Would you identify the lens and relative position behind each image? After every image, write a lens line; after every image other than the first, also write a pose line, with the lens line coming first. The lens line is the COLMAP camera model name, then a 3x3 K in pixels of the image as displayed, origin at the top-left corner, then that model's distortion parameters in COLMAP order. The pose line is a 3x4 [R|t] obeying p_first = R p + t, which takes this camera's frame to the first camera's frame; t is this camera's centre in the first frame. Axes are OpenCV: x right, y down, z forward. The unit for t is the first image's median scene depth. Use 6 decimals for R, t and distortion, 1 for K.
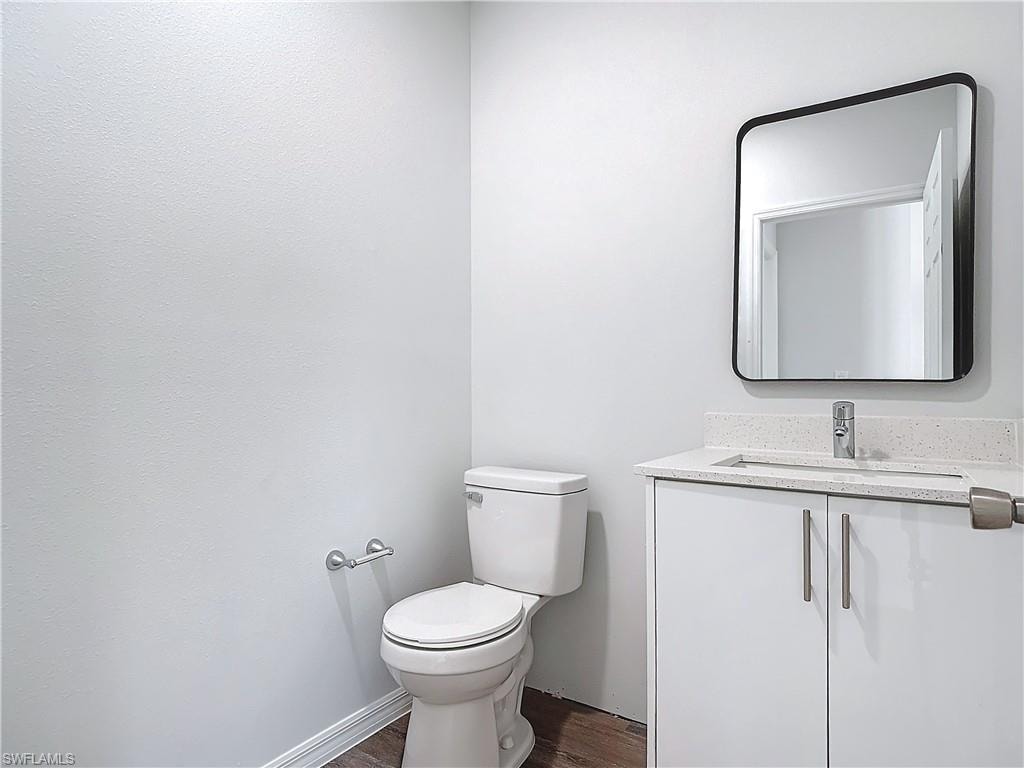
lens RADIAL K [[585.6, 0, 512.0], [0, 585.6, 384.0], [0, 0, 1]] dist [0.047682, -0.049972]
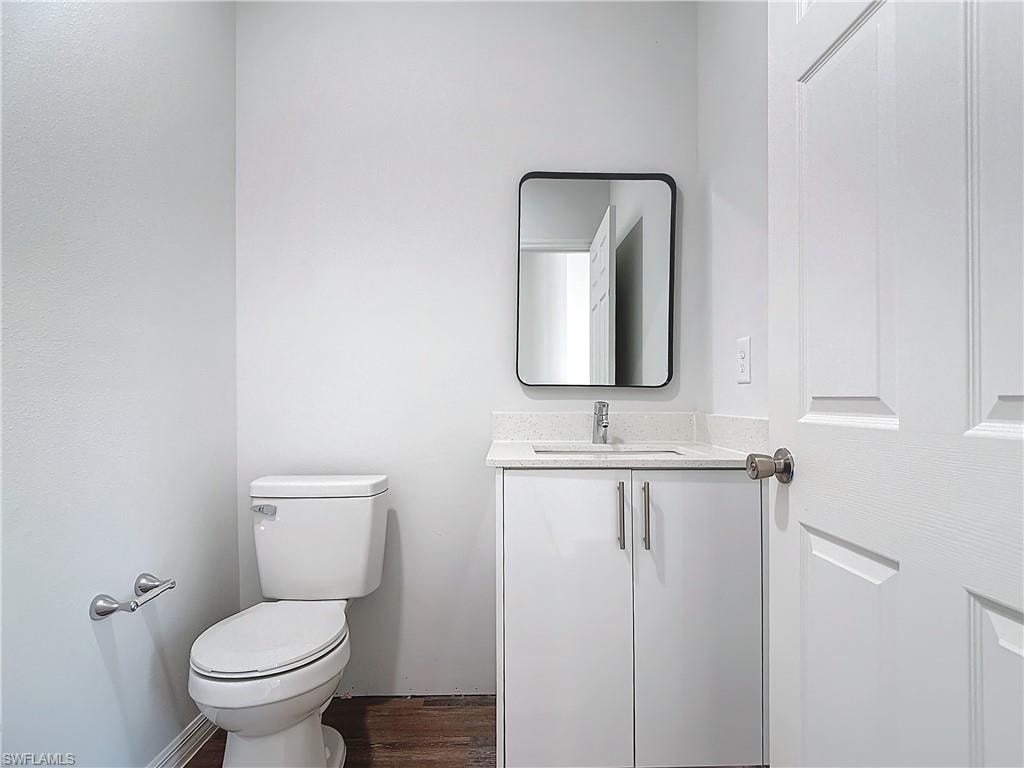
lens RADIAL K [[561.8, 0, 512.0], [0, 561.8, 384.0], [0, 0, 1]] dist [0.015080, -0.023315]
pose [[0.825037, 0.006127, 0.565046, -0.272107], [-0.002090, 0.999967, -0.007791, 0.000271], [-0.565076, 0.005246, 0.825022, 0.051296]]
